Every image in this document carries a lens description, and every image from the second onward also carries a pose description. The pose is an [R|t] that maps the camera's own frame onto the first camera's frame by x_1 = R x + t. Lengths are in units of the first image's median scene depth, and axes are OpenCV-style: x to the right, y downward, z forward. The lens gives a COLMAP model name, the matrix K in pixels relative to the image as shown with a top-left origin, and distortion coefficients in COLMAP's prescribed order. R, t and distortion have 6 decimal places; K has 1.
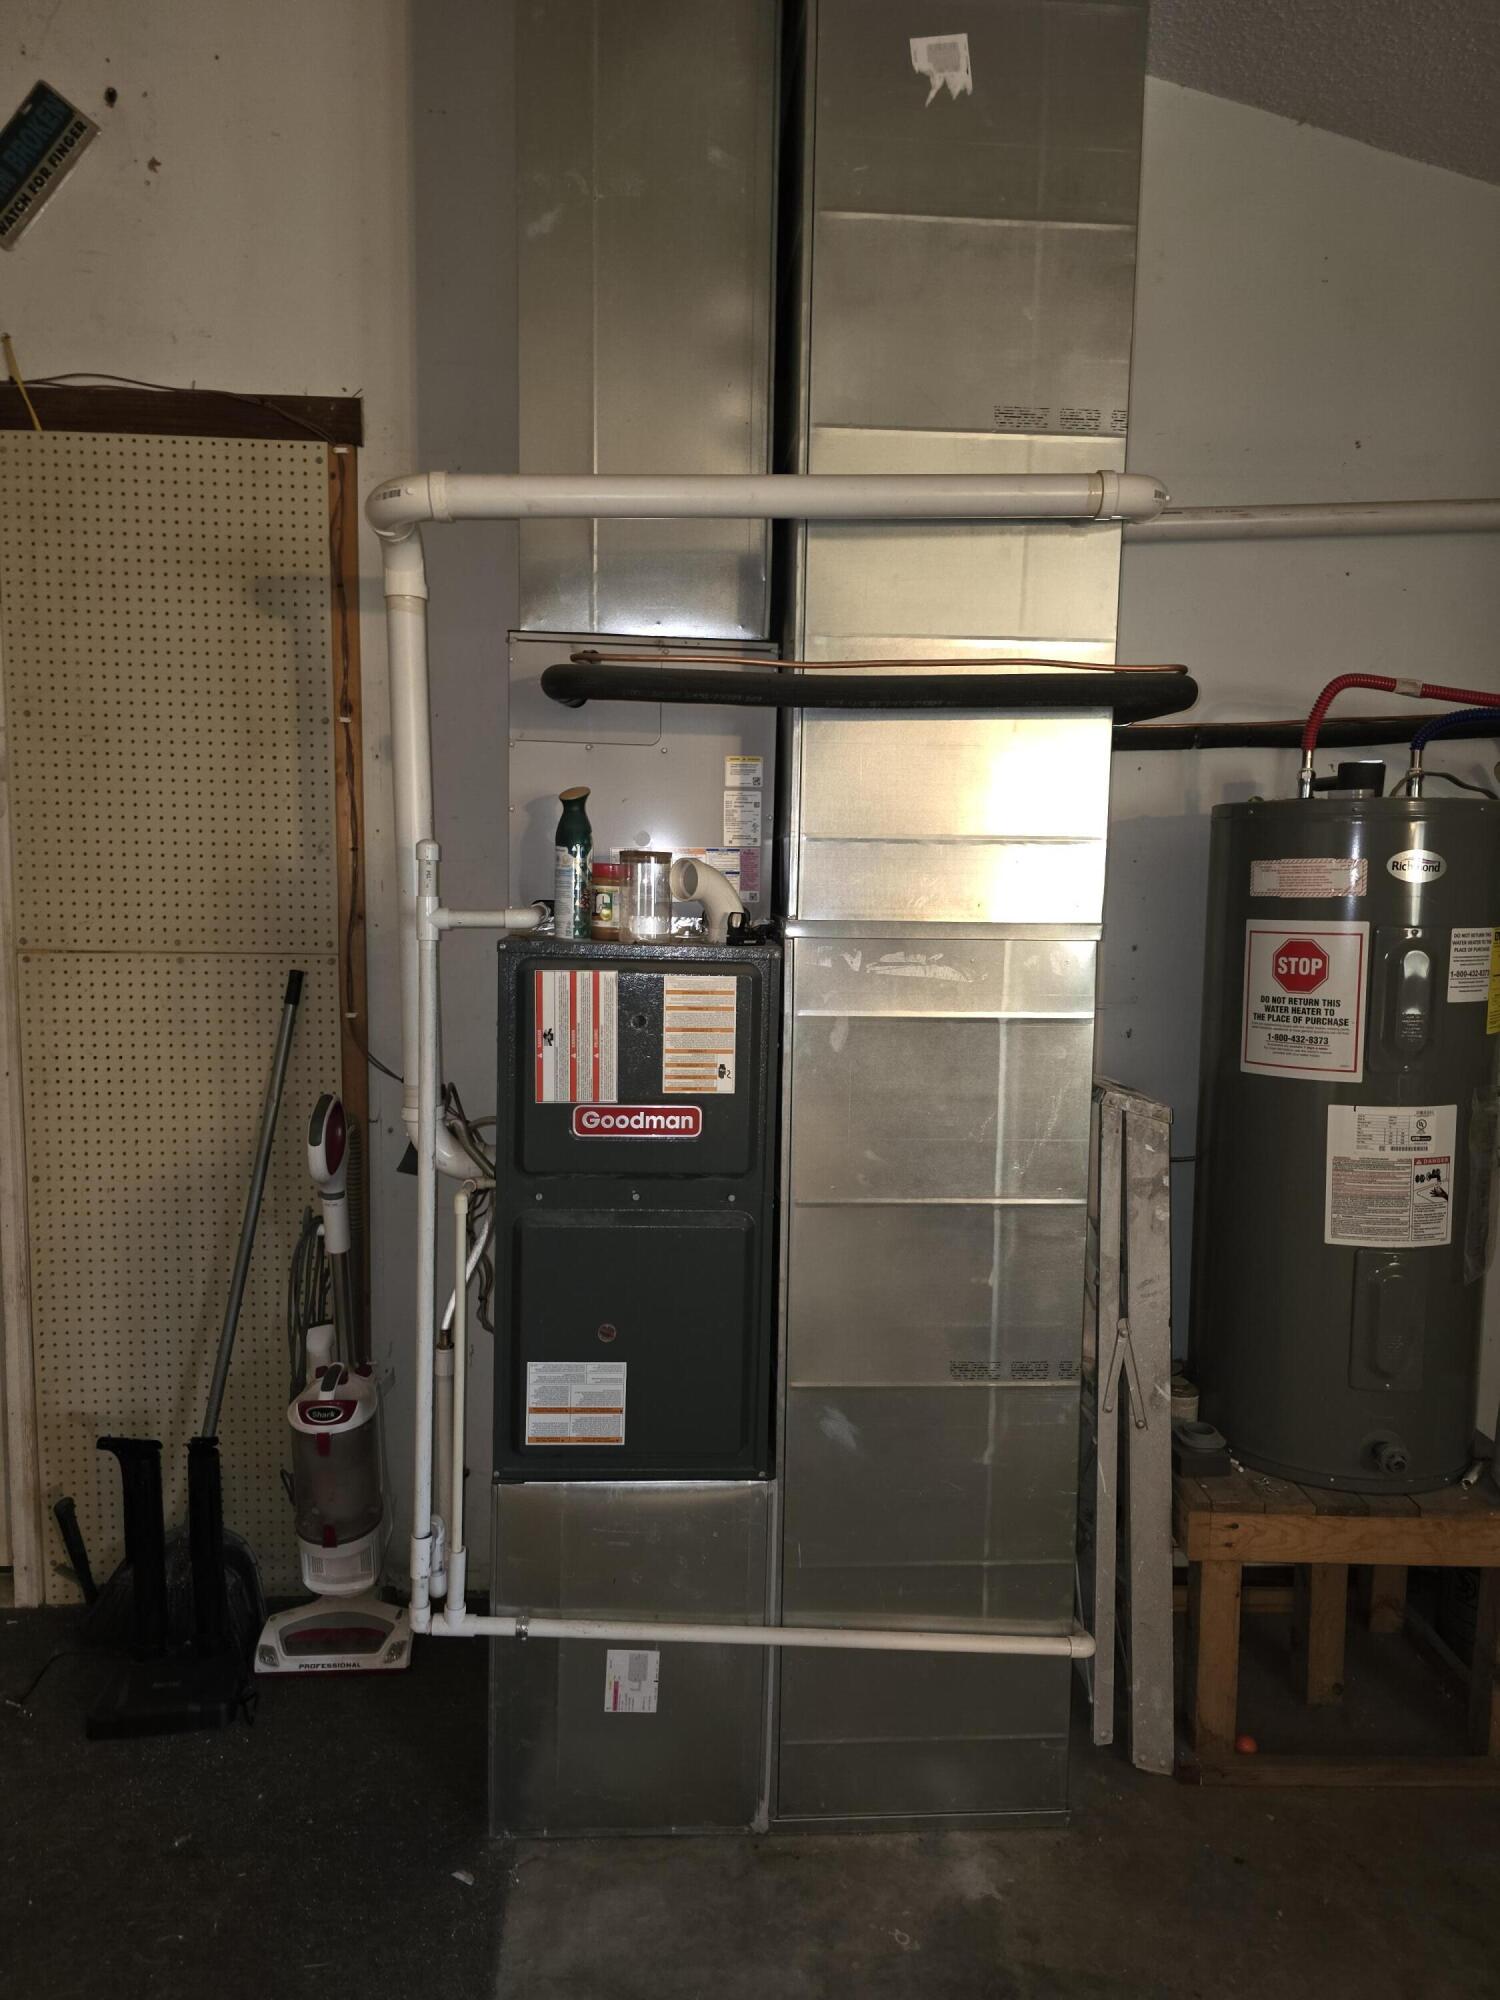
lens RADIAL K [[1337.8, 0, 750.0], [0, 1337.8, 1000.0], [0, 0, 1]] dist [0.063048, -0.050428]
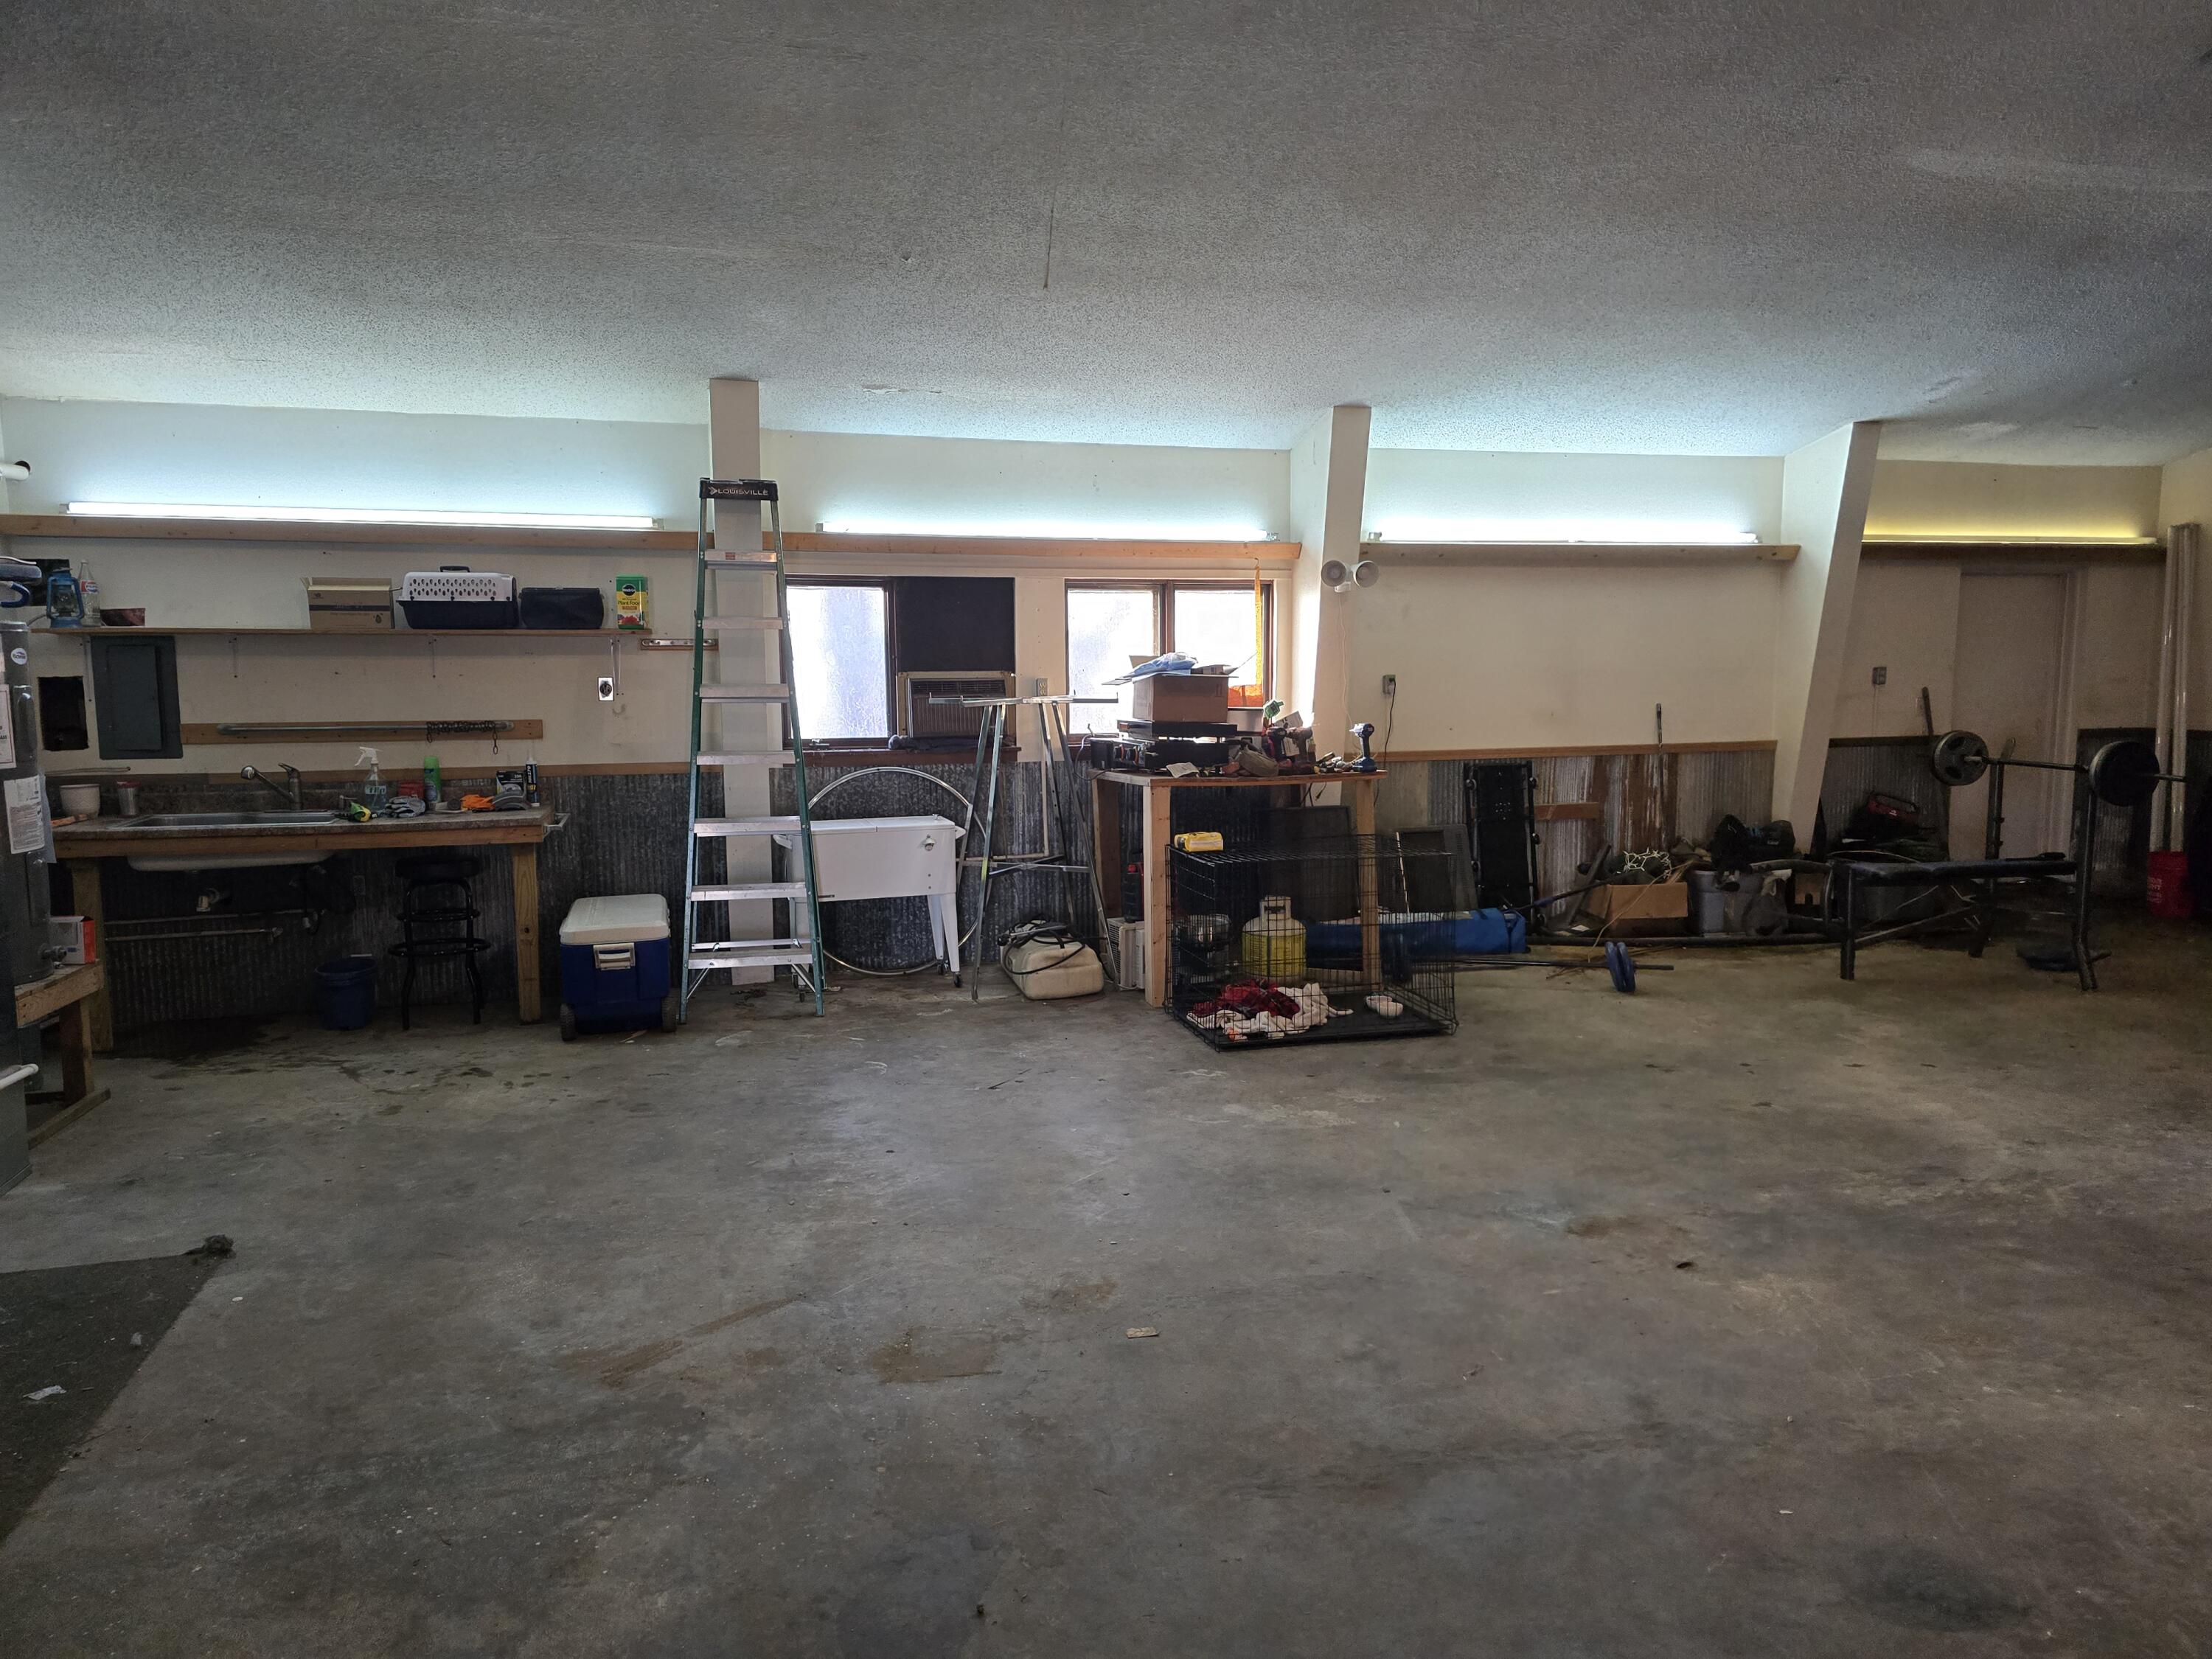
lens RADIAL K [[1479.6, 0, 1122.4], [0, 1479.6, 821.1], [0, 0, 1]] dist [0.063048, -0.050428]
pose [[-0.215002, -0.119774, 0.969241, -1.991231], [0.093746, 0.985337, 0.142558, -0.023020], [-0.972104, 0.121512, -0.200621, -0.102809]]
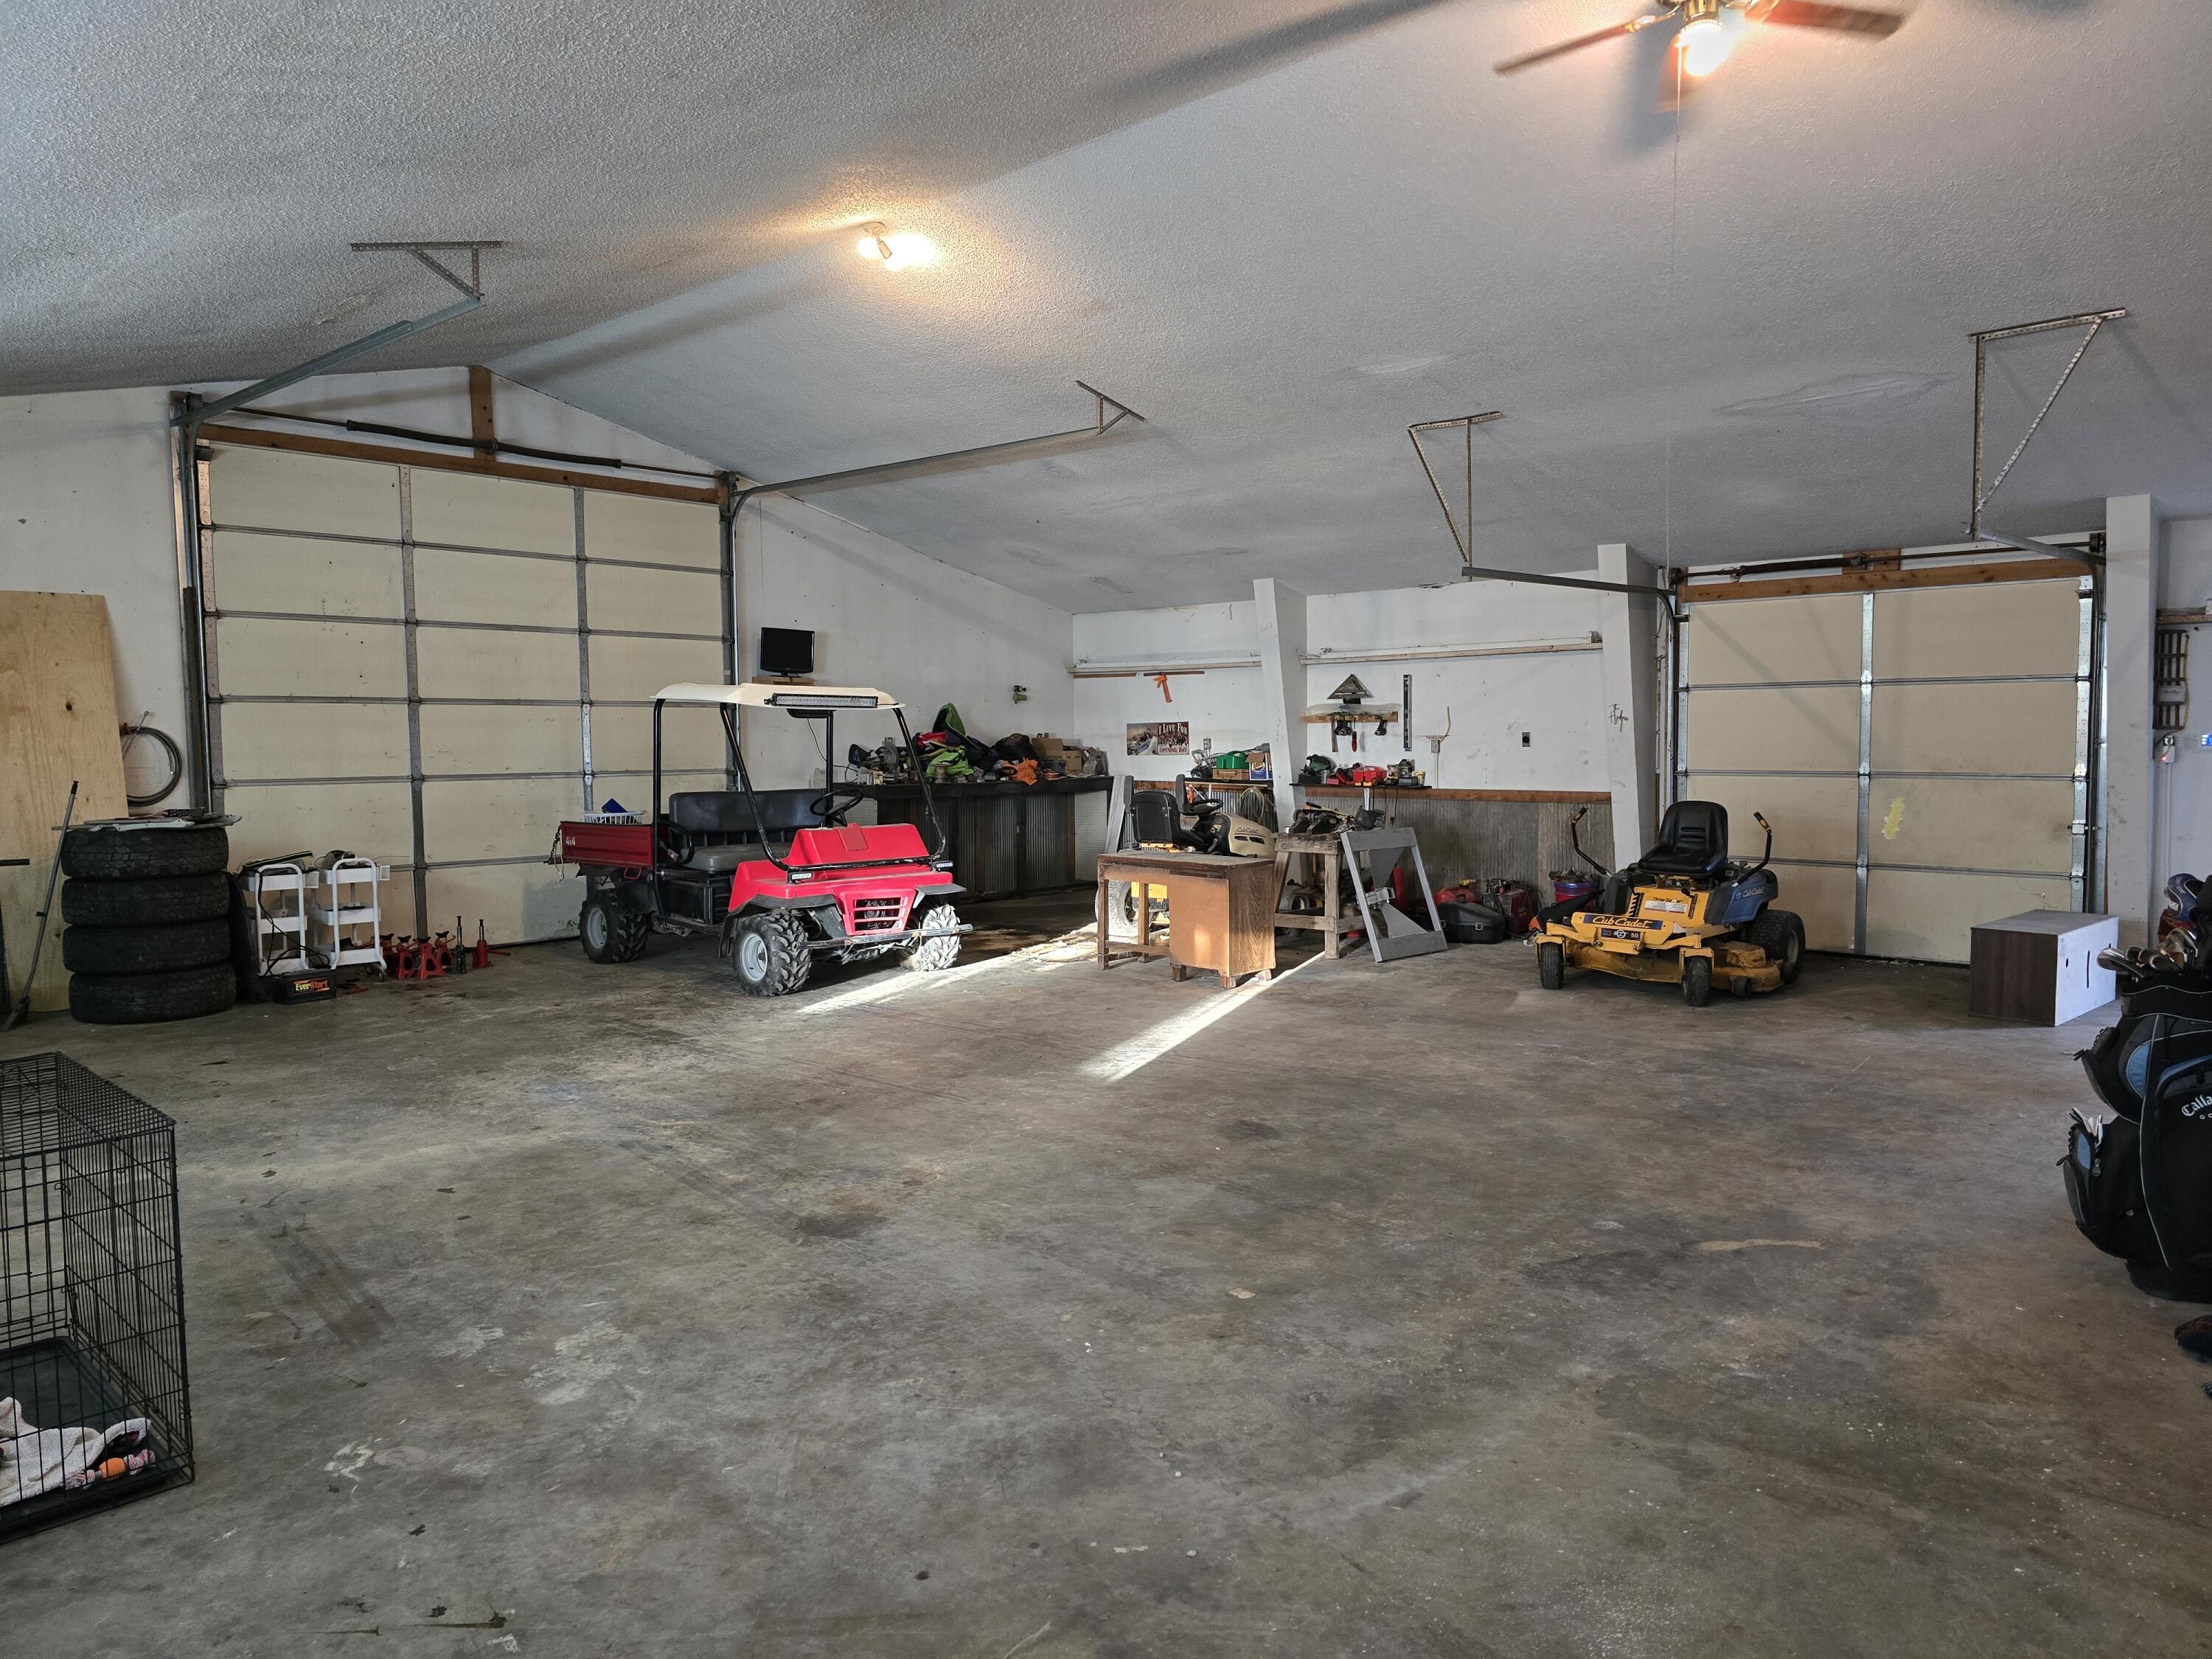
lens RADIAL K [[1484.3, 0, 1122.0], [0, 1484.3, 839.1], [0, 0, 1]] dist [0.062636, -0.056562]
pose [[-0.723718, 0.041777, -0.688830, 0.700133], [-0.069239, 0.988733, 0.132711, -0.060024], [0.686614, 0.143739, -0.712671, 0.729256]]
